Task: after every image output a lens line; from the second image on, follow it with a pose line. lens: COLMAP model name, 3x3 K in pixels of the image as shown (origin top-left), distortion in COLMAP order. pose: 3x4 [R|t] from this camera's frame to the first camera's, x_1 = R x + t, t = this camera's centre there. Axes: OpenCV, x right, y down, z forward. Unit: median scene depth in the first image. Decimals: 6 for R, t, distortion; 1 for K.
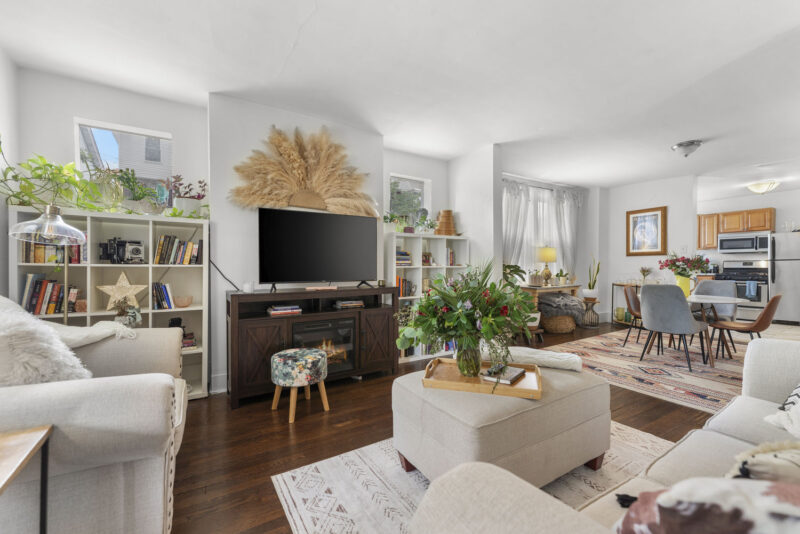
lens RADIAL K [[328.3, 0, 402.5], [0, 328.3, 269.8], [0, 0, 1]] dist [-0.003352, 0.000111]
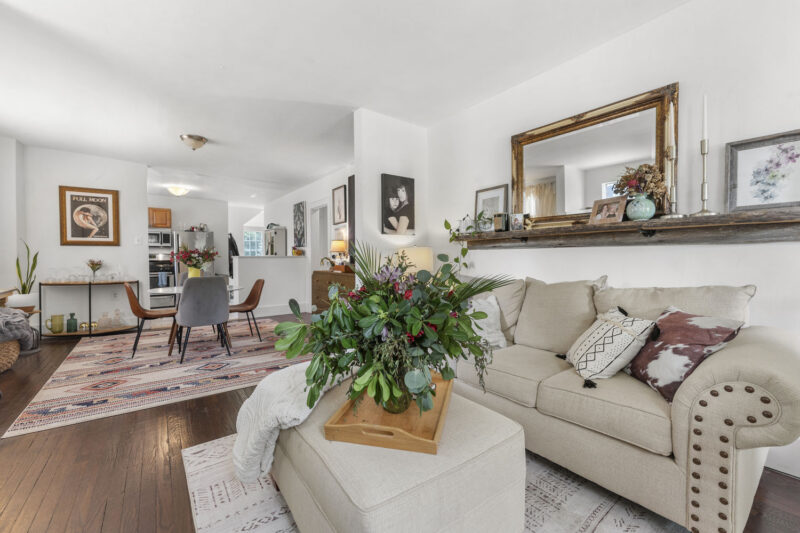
lens RADIAL K [[328.3, 0, 425.0], [0, 328.3, 250.9], [0, 0, 1]] dist [-0.003352, 0.000111]
pose [[-0.099093, 0.022727, 0.994819, -0.210150], [0.017744, 0.999621, -0.021070, 0.001753], [-0.994920, 0.015564, -0.099458, 0.392628]]
